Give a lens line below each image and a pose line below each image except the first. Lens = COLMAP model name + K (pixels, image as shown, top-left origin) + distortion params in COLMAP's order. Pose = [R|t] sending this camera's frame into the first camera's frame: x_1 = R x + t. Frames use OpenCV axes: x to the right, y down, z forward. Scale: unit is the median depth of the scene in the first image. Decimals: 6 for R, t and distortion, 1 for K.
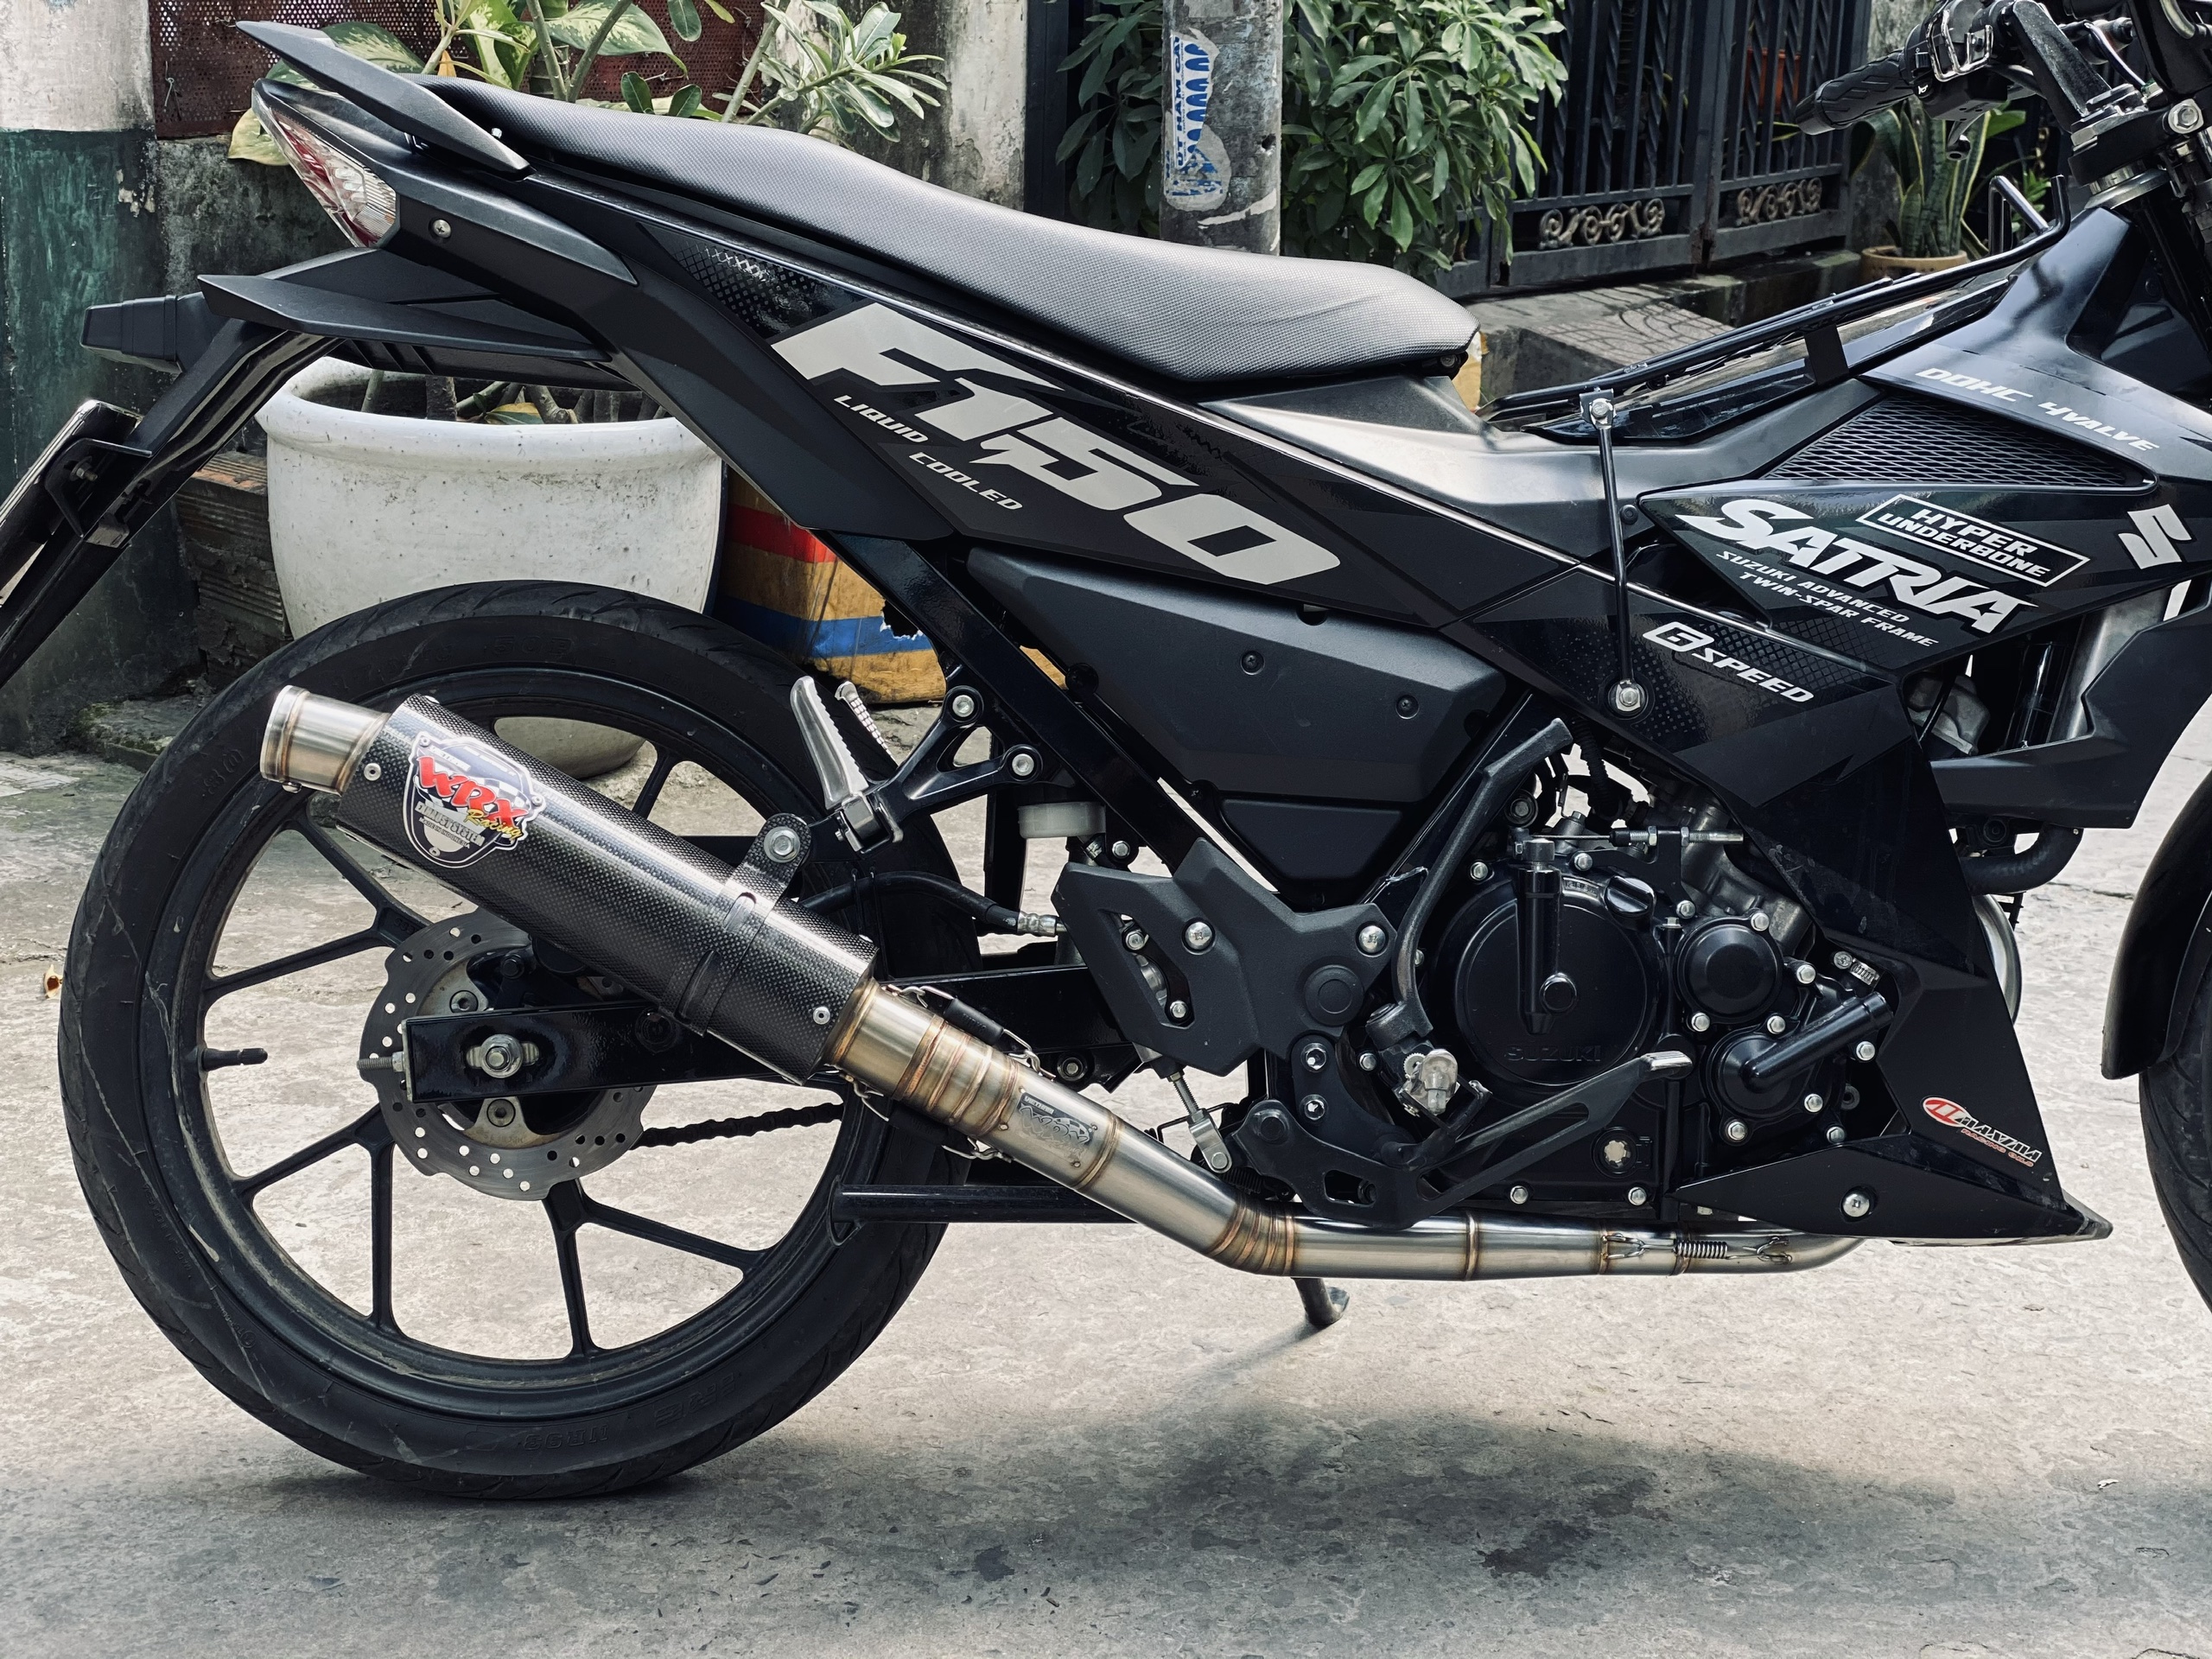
lens RADIAL K [[3284.5, 0, 1108.1], [0, 3284.5, 823.4], [0, 0, 1]] dist [0.030658, 0.000000]
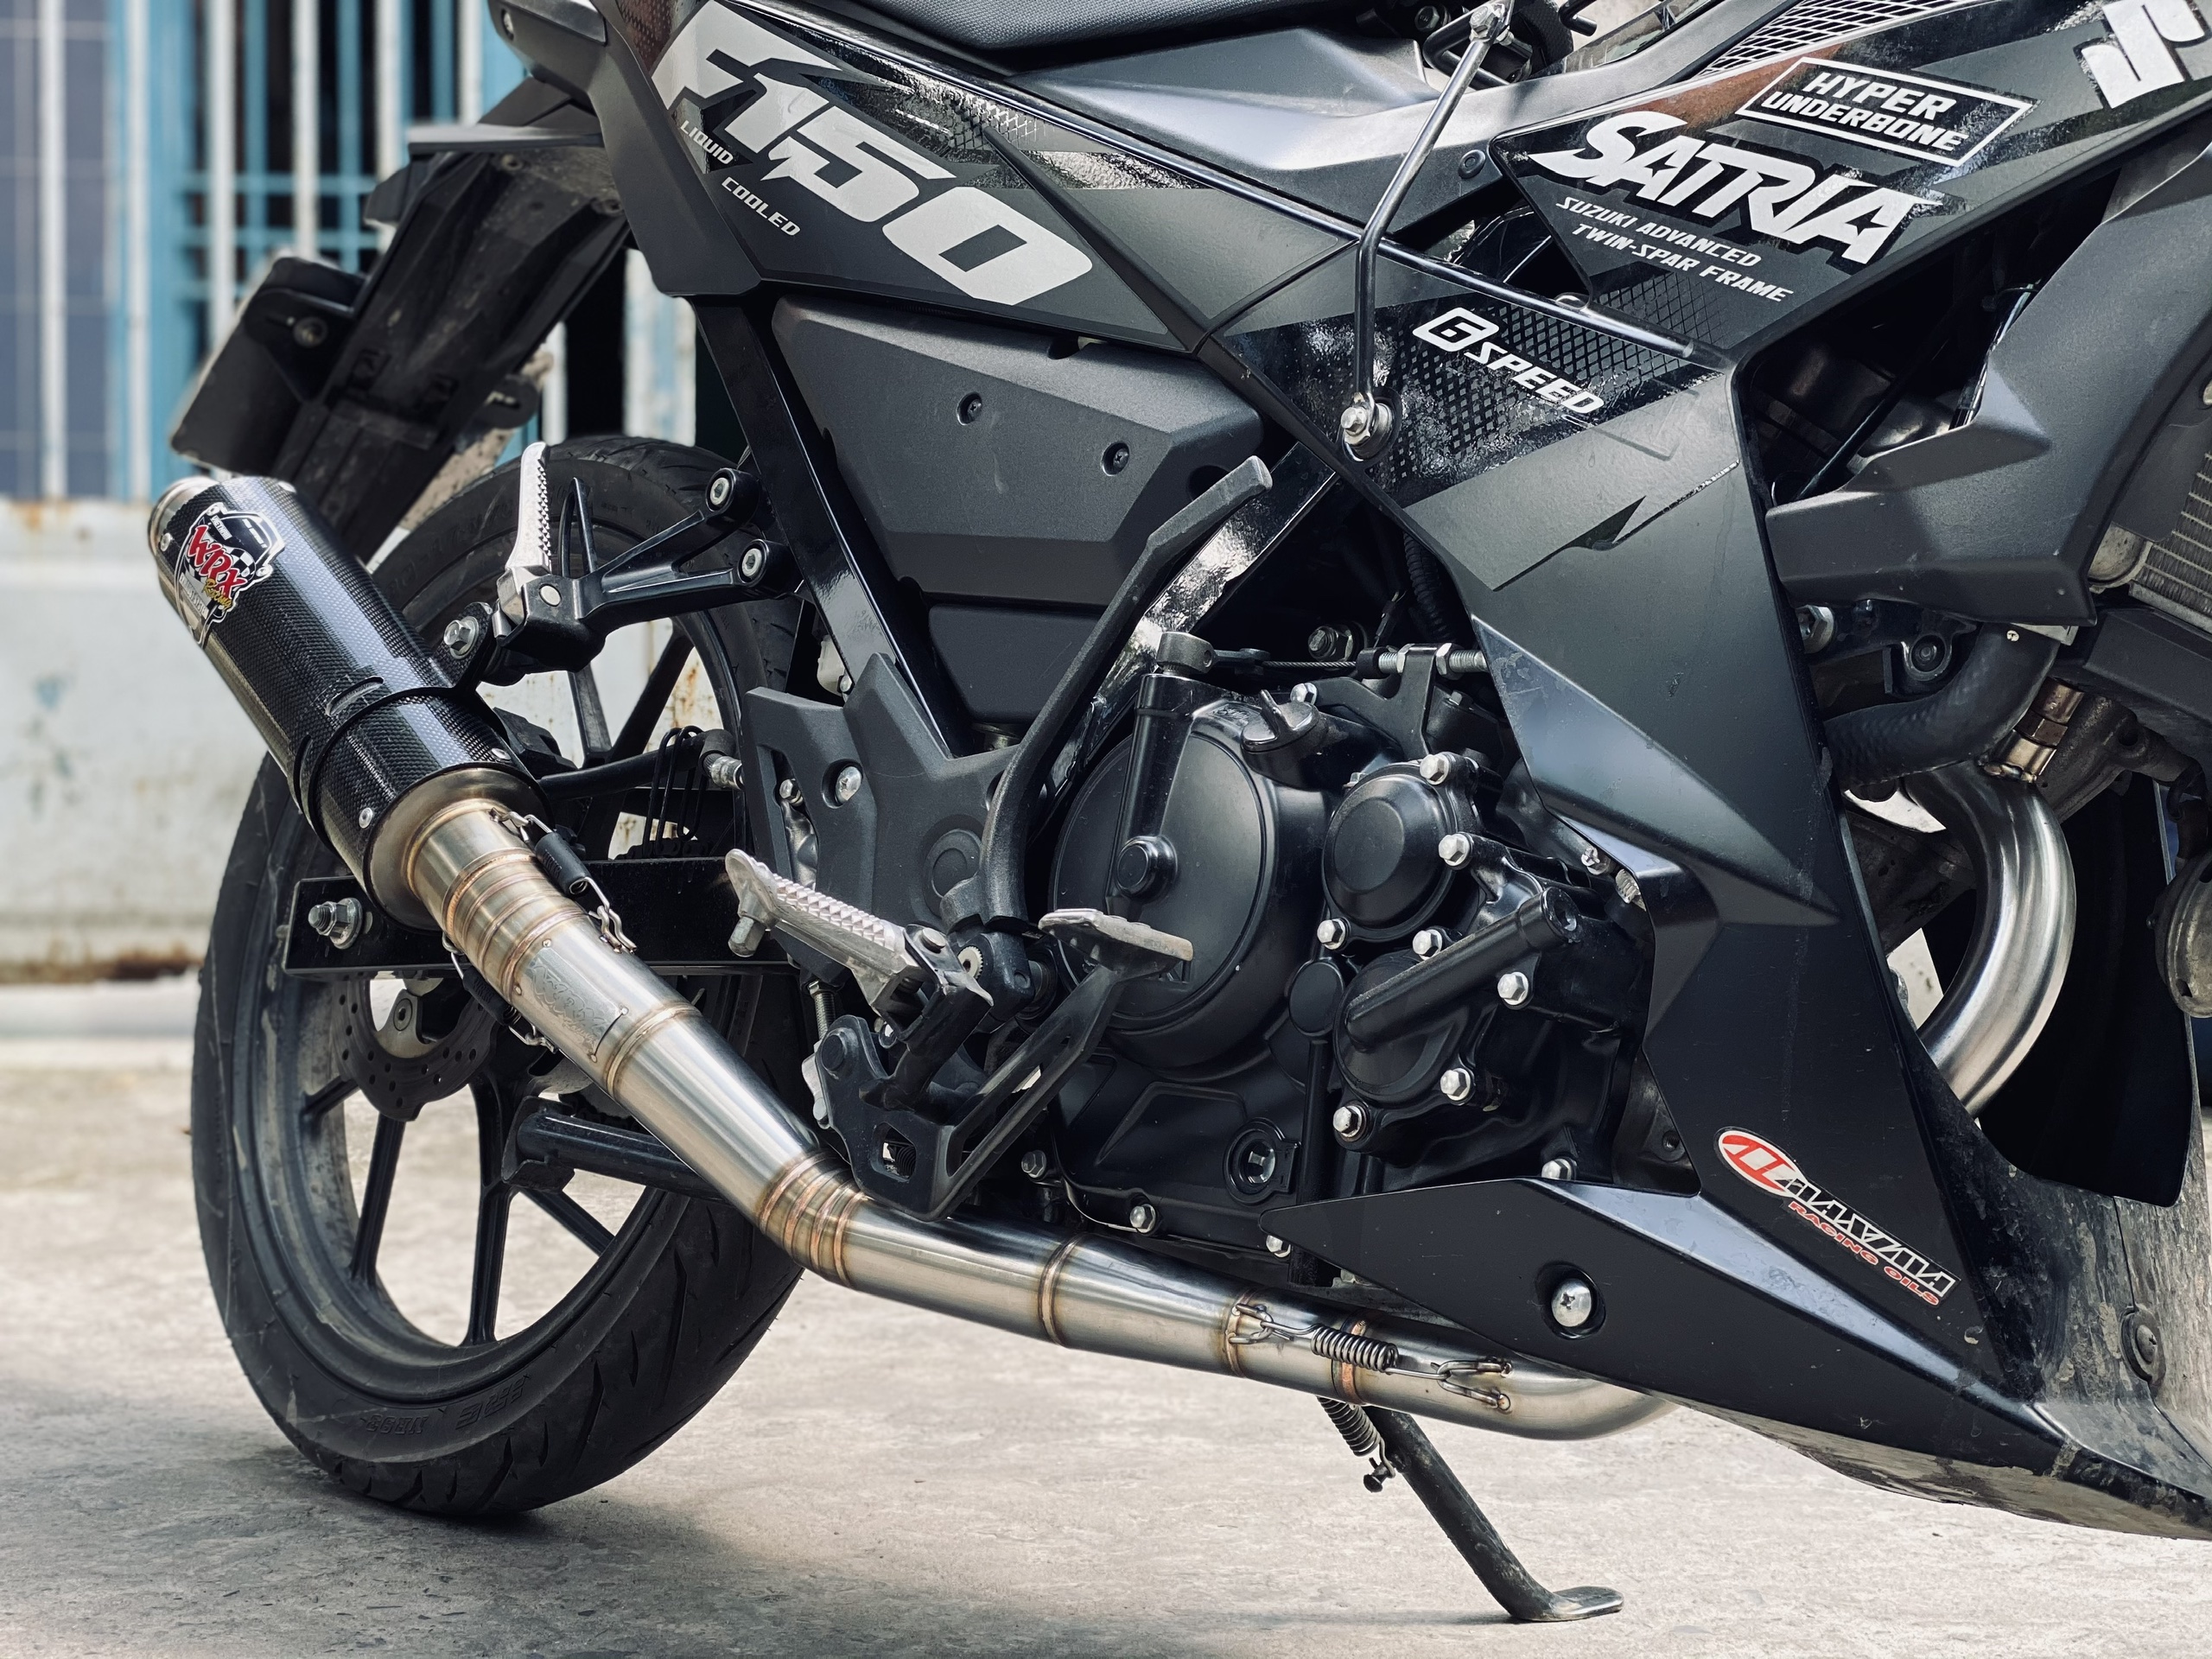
lens RADIAL K [[3284.5, 0, 1103.2], [0, 3284.5, 837.6], [0, 0, 1]] dist [0.030658, 0.000000]
pose [[0.679678, 0.026659, -0.733026, 0.580887], [-0.183481, 0.973749, -0.134714, 0.129847], [0.710192, 0.226058, 0.666727, 0.569731]]
